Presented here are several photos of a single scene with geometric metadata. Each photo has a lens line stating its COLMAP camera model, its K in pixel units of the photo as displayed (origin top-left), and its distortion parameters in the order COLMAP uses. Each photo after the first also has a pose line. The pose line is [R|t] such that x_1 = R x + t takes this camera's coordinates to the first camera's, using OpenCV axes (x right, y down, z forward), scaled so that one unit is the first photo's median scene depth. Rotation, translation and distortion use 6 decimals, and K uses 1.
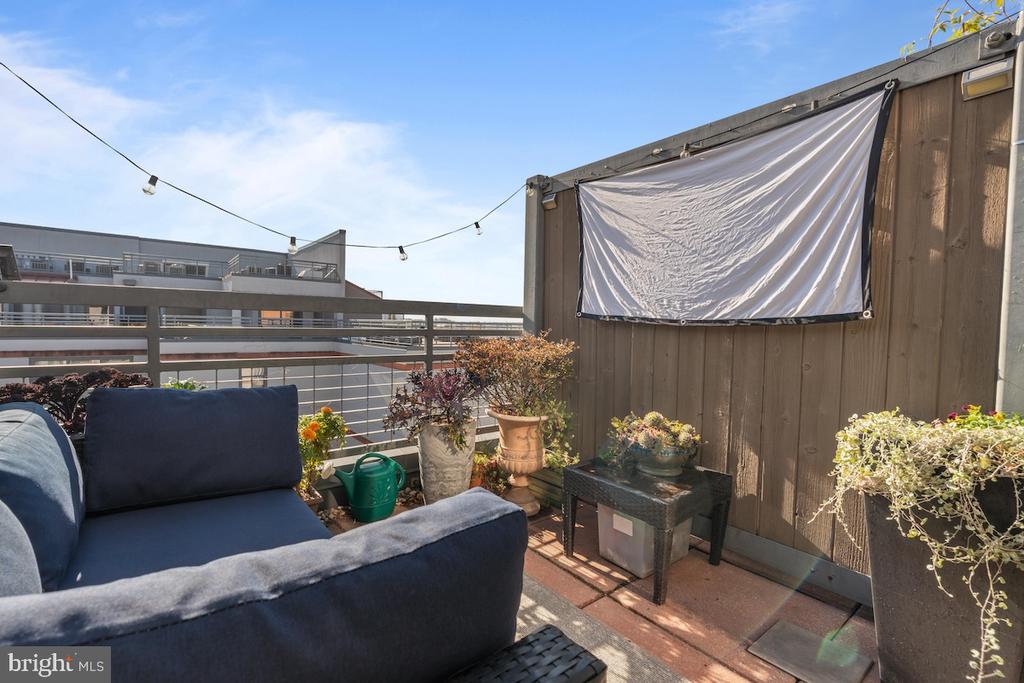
lens RADIAL K [[460.1, 0, 507.8], [0, 460.1, 345.9], [0, 0, 1]] dist [-0.005128, 0.002449]
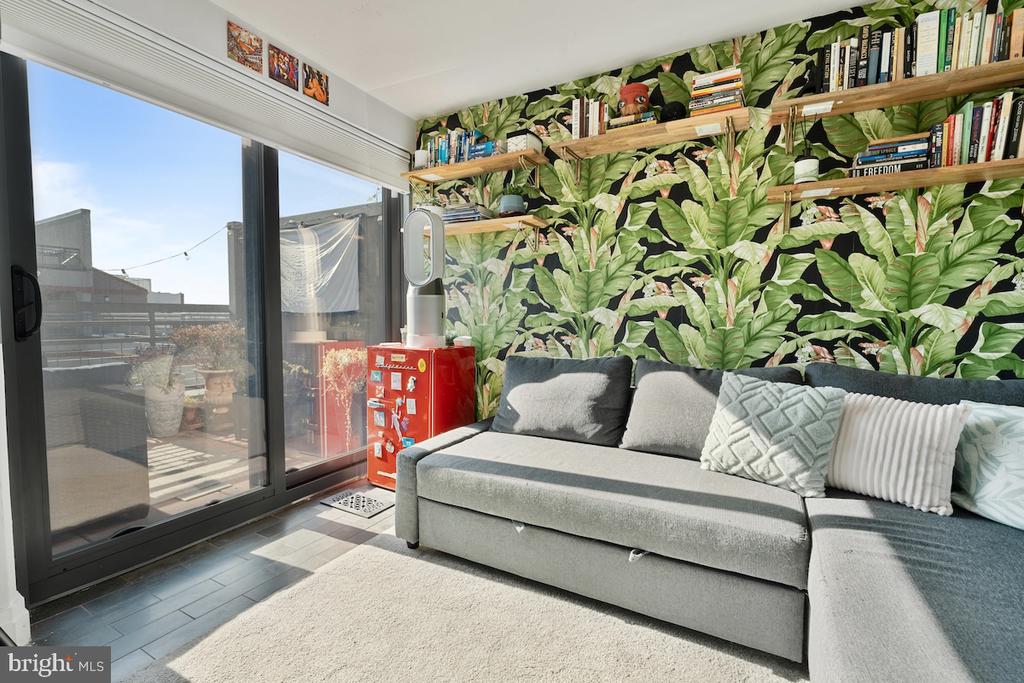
lens RADIAL K [[460.1, 0, 513.3], [0, 460.1, 339.5], [0, 0, 1]] dist [-0.005128, 0.002449]
pose [[0.922690, -0.037873, 0.383678, 0.354598], [0.034555, 0.999282, 0.015539, 0.044443], [-0.383991, -0.001080, 0.923336, -0.886799]]
